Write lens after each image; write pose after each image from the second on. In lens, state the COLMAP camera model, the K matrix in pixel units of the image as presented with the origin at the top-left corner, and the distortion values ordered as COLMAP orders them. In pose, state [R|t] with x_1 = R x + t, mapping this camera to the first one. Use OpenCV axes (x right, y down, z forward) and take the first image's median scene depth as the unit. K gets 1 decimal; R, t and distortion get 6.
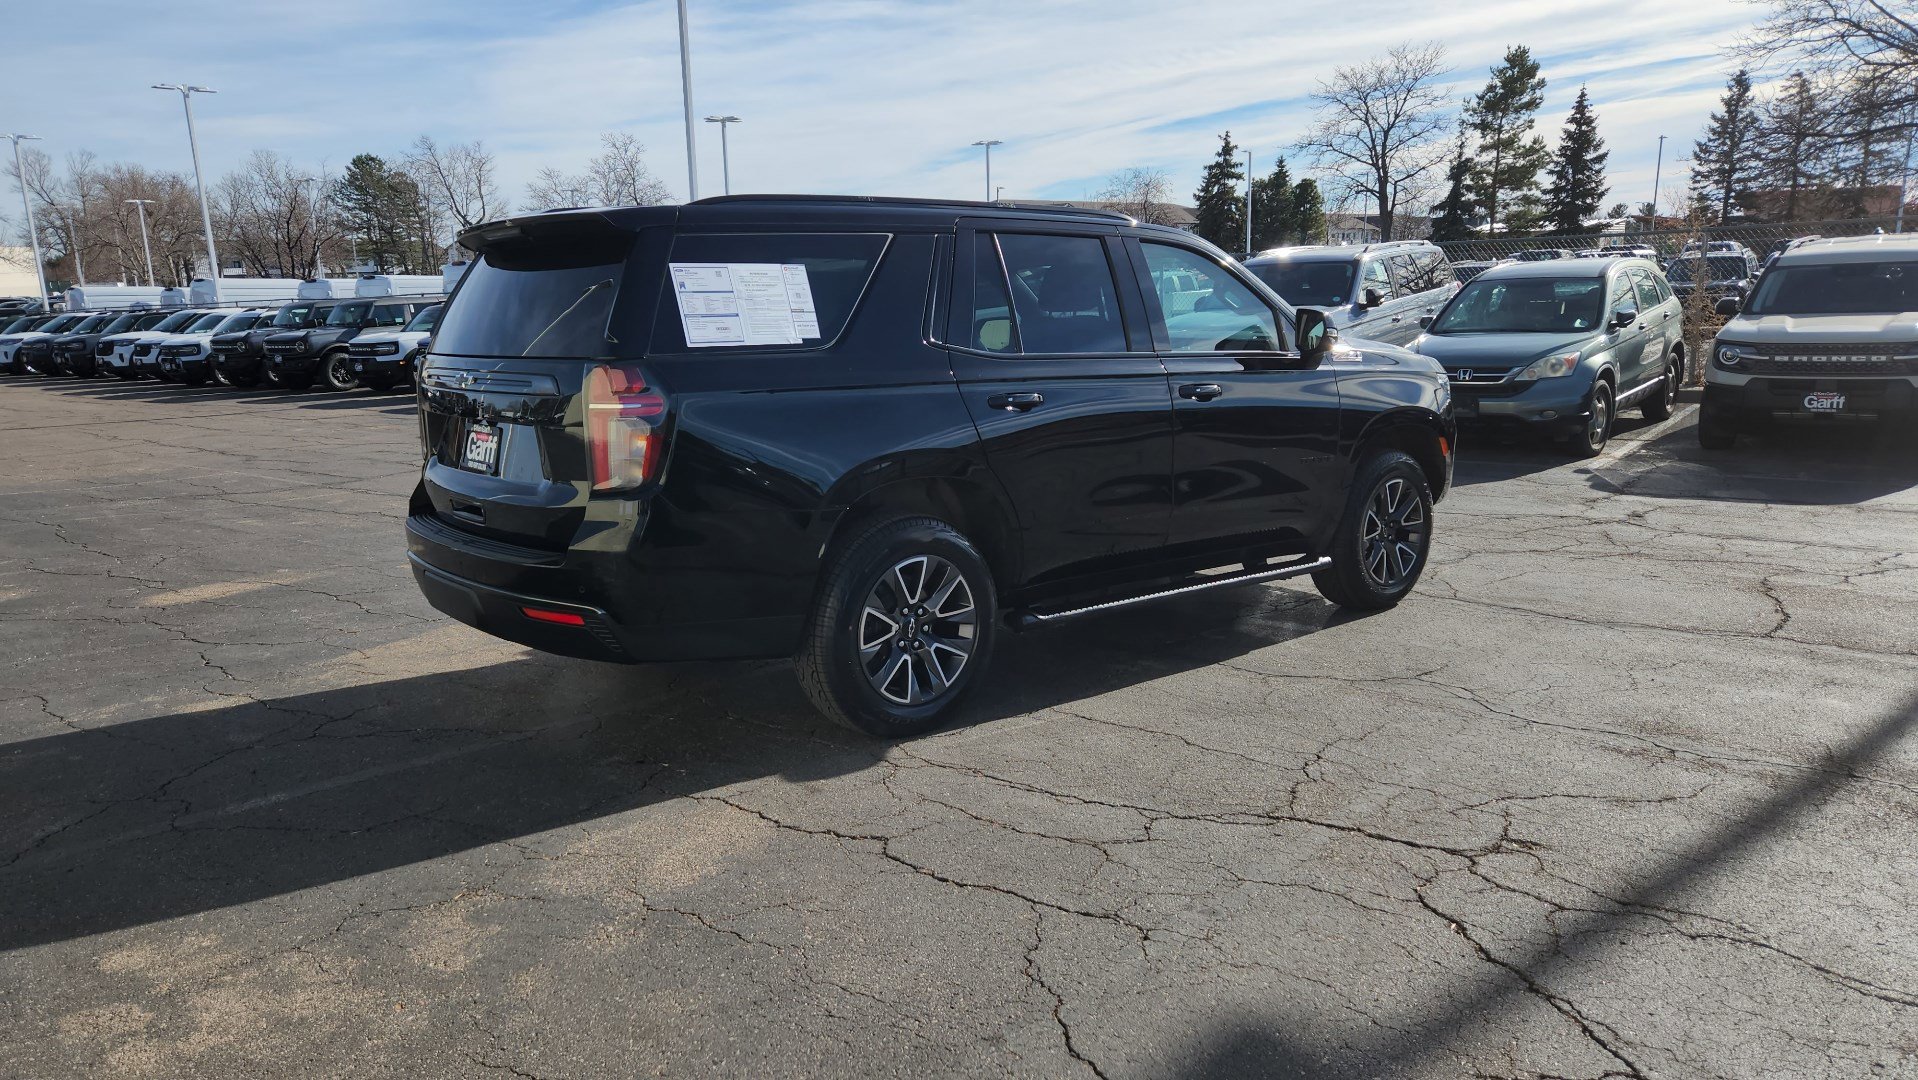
lens RADIAL K [[1277.9, 0, 926.9], [0, 1277.9, 556.5], [0, 0, 1]] dist [0.075189, -0.060011]
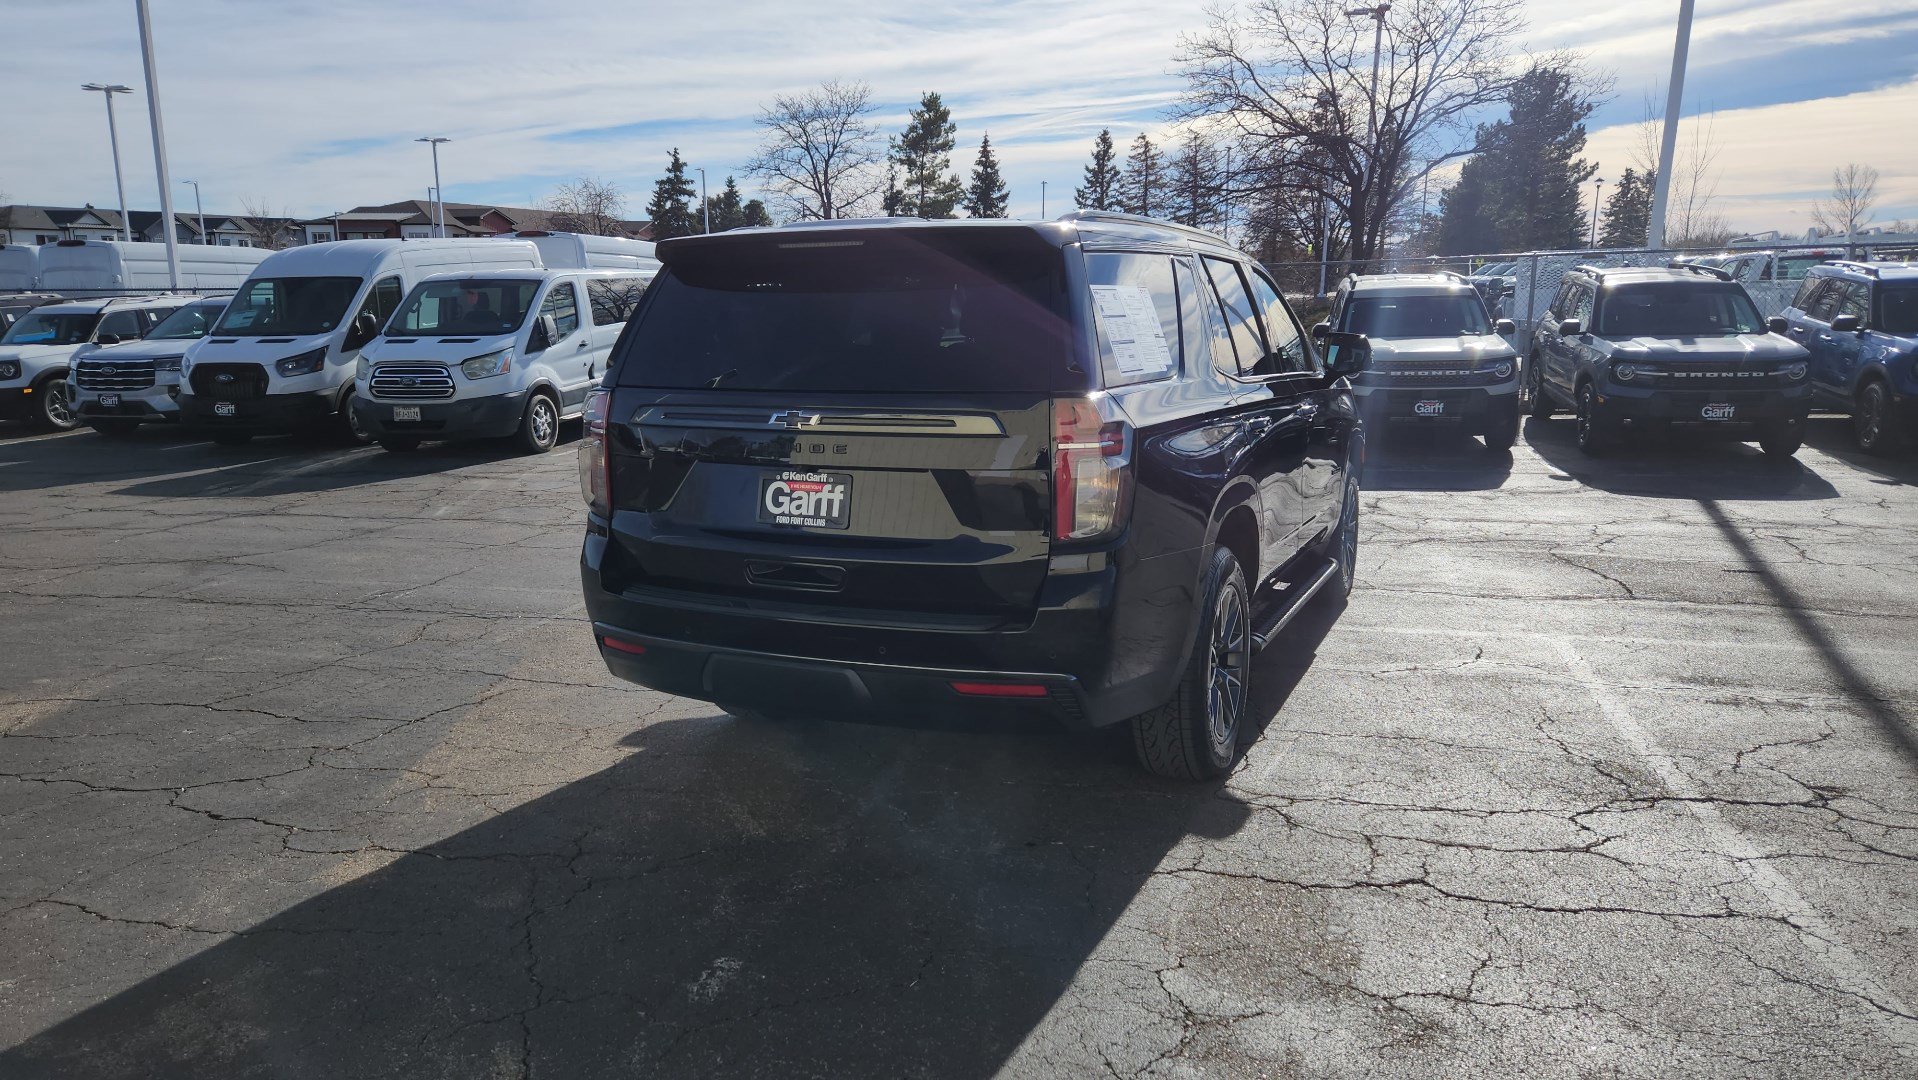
lens RADIAL K [[1277.9, 0, 940.6], [0, 1277.9, 543.2], [0, 0, 1]] dist [0.075189, -0.060011]
pose [[0.900963, -0.065435, 0.428933, -0.285558], [0.073947, 0.997257, -0.003189, -0.021528], [-0.427547, 0.034592, 0.903331, 0.098101]]
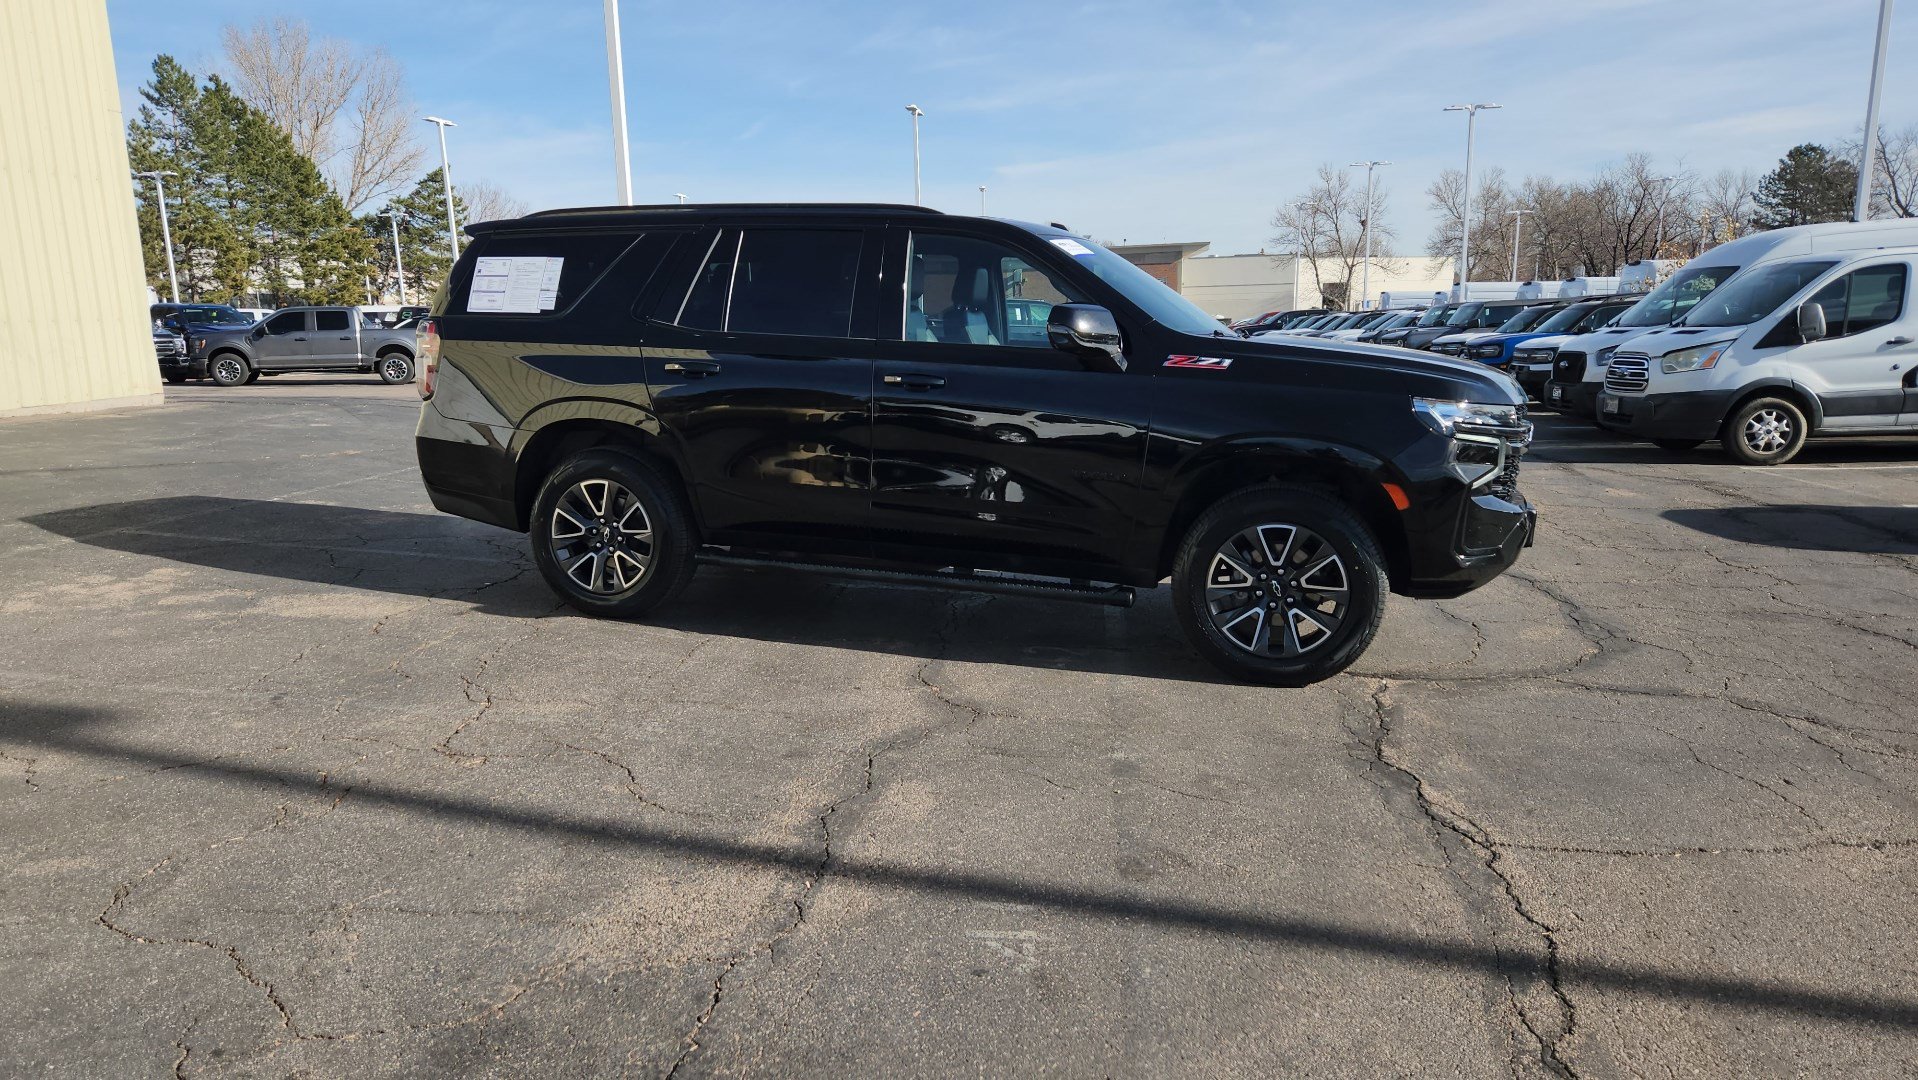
lens RADIAL K [[1277.9, 0, 927.4], [0, 1277.9, 557.0], [0, 0, 1]] dist [0.075189, -0.060011]
pose [[0.536833, 0.177900, -0.824719, 0.587709], [-0.180602, 0.979089, 0.093640, -0.048927], [0.824132, 0.098677, 0.557736, 0.253486]]
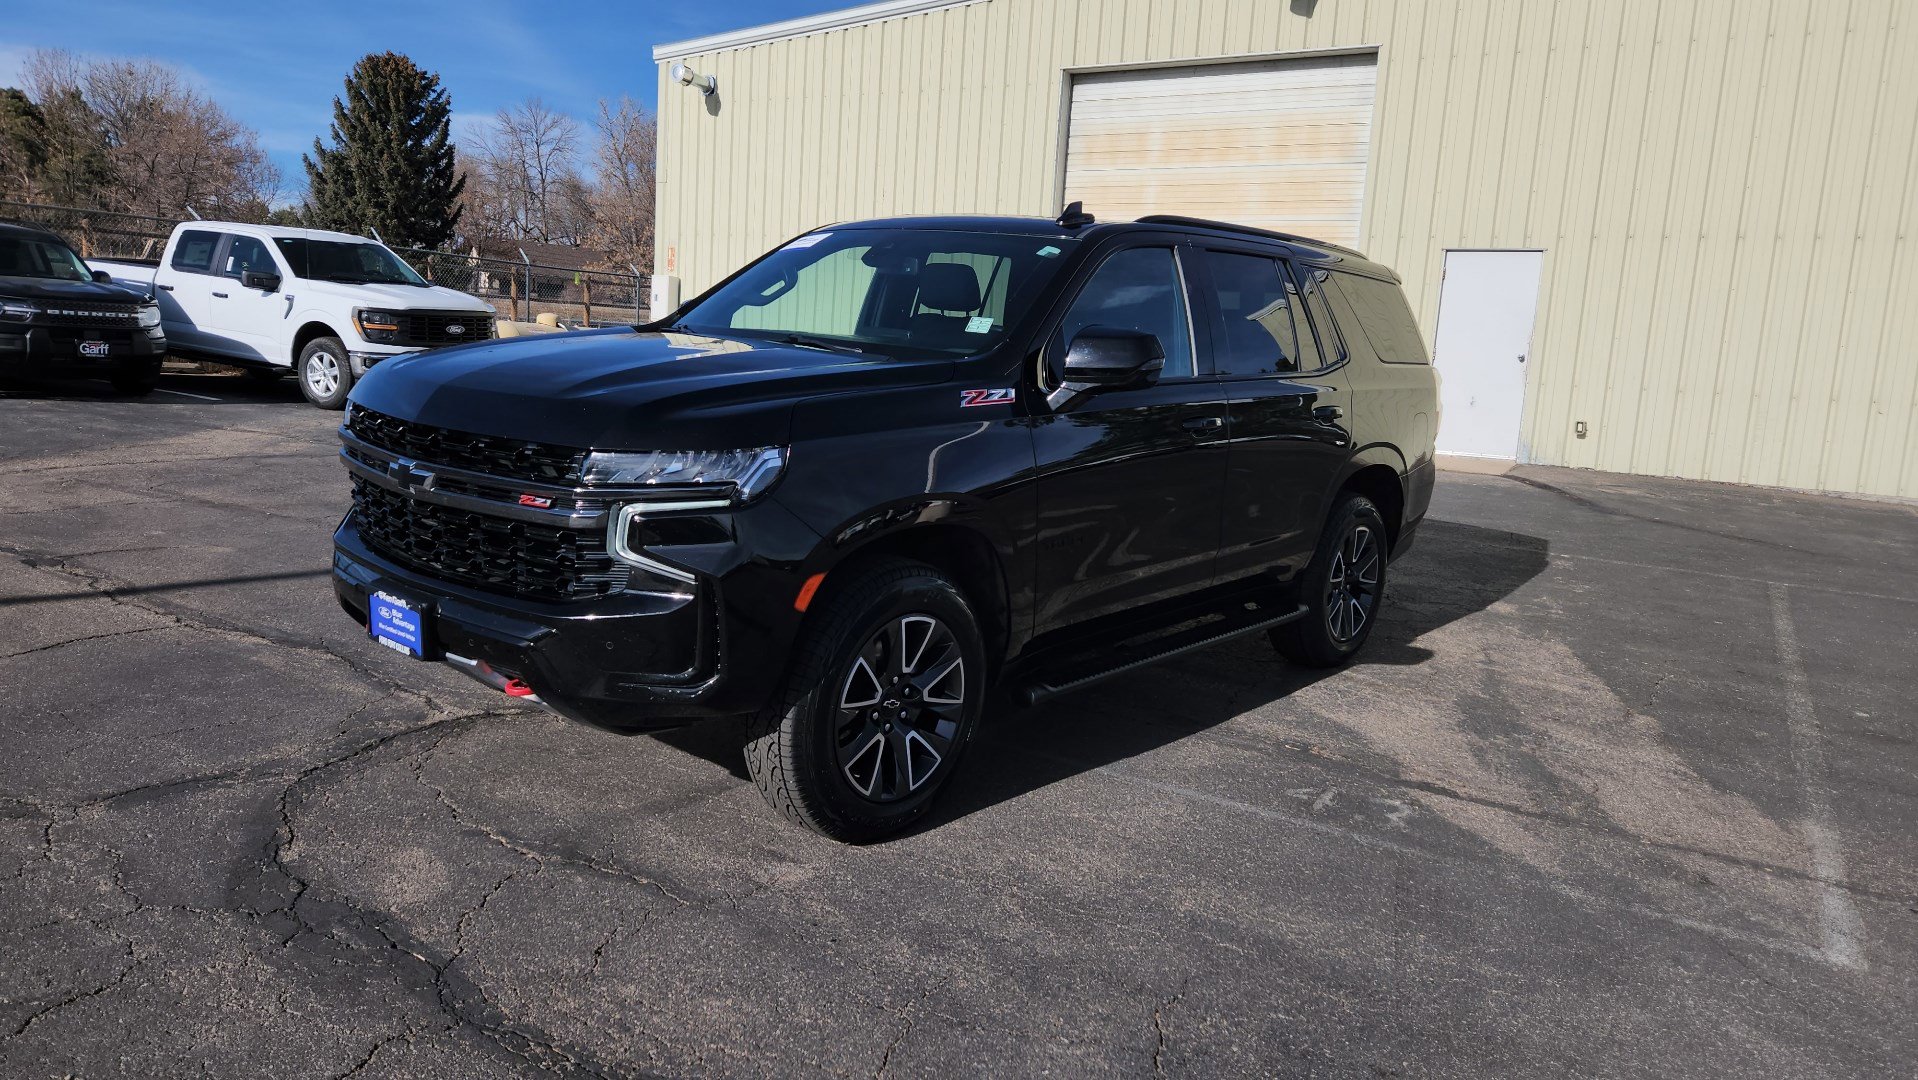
lens RADIAL K [[1277.9, 0, 920.7], [0, 1277.9, 521.0], [0, 0, 1]] dist [0.075189, -0.060011]
pose [[-0.986227, -0.018977, -0.164305, 0.168687], [-0.075109, 0.936446, 0.342677, -0.217904], [0.147360, 0.350298, -0.924974, 1.138973]]
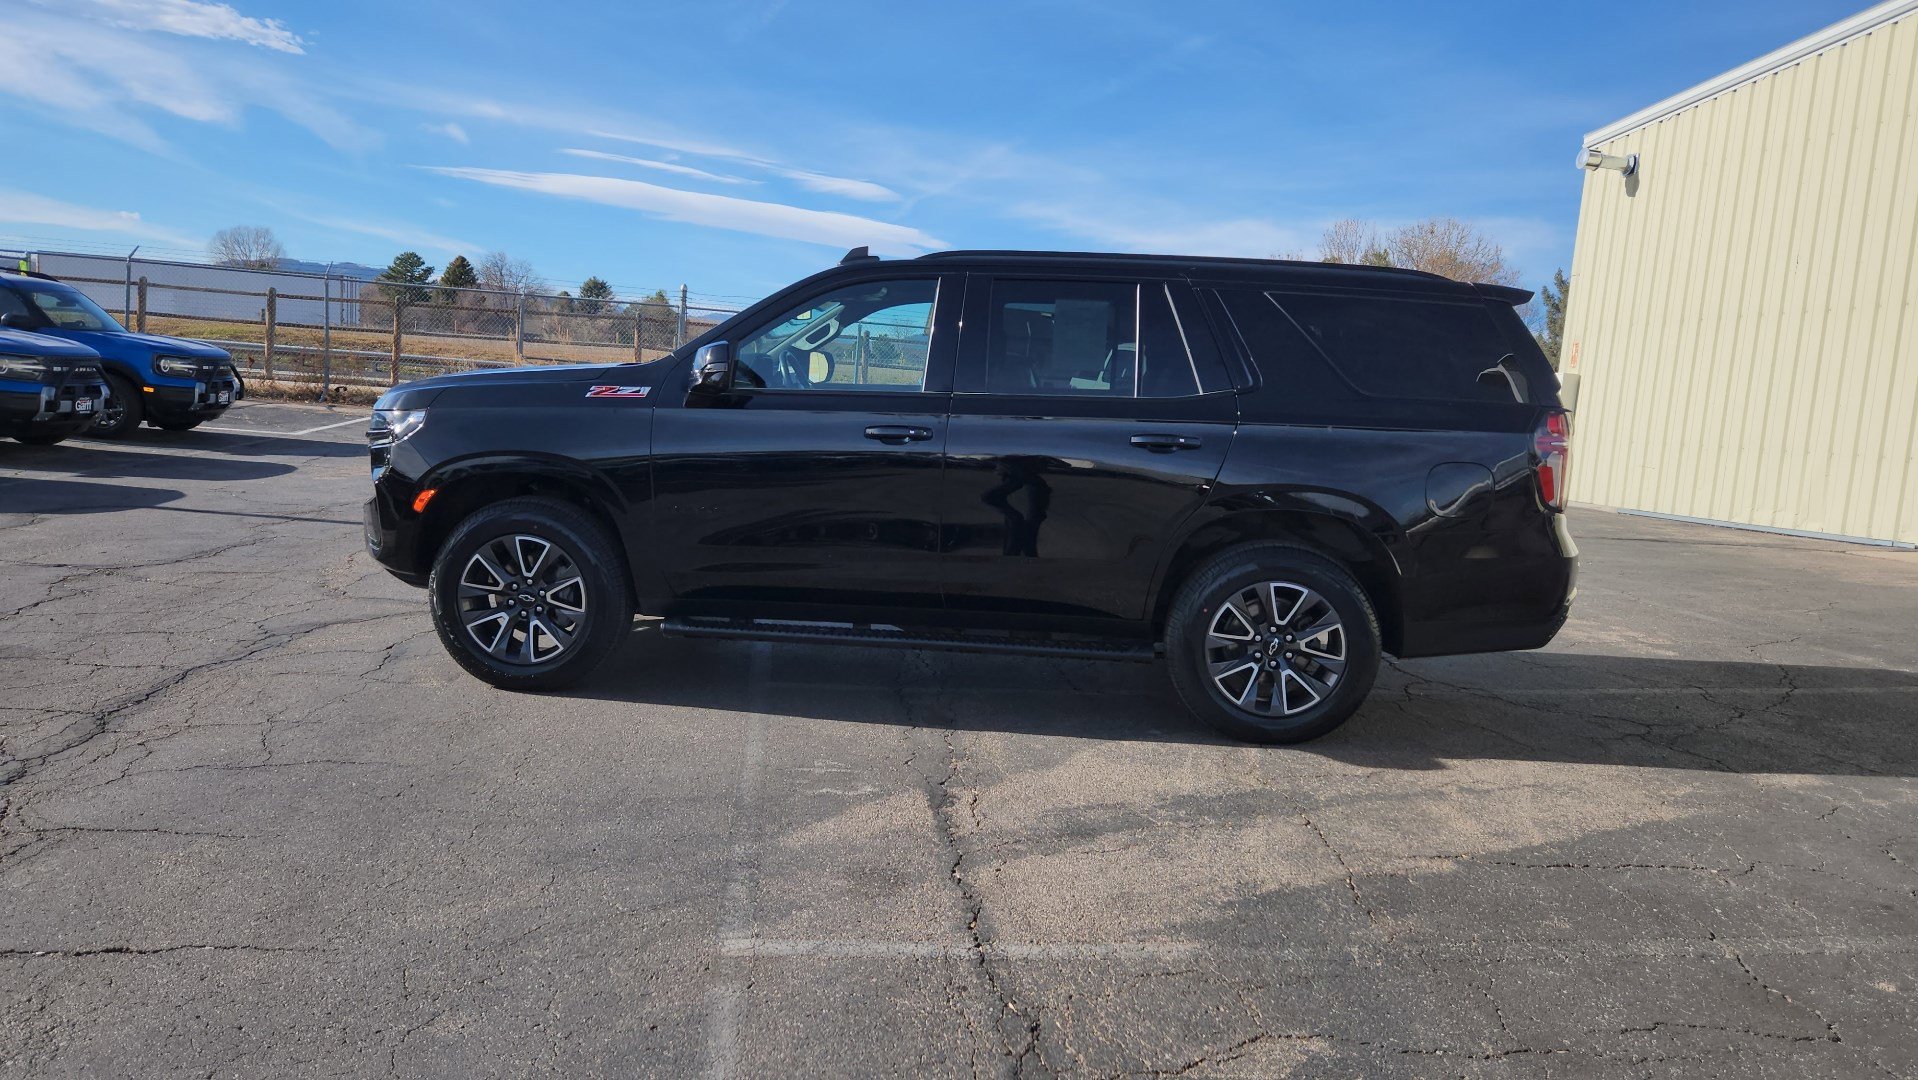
lens RADIAL K [[1277.9, 0, 926.9], [0, 1277.9, 514.2], [0, 0, 1]] dist [0.075189, -0.060011]
pose [[-0.716857, -0.096097, 0.690566, -0.380698], [0.093328, 0.968317, 0.231629, -0.183963], [-0.690946, 0.230494, -0.685176, 1.059017]]
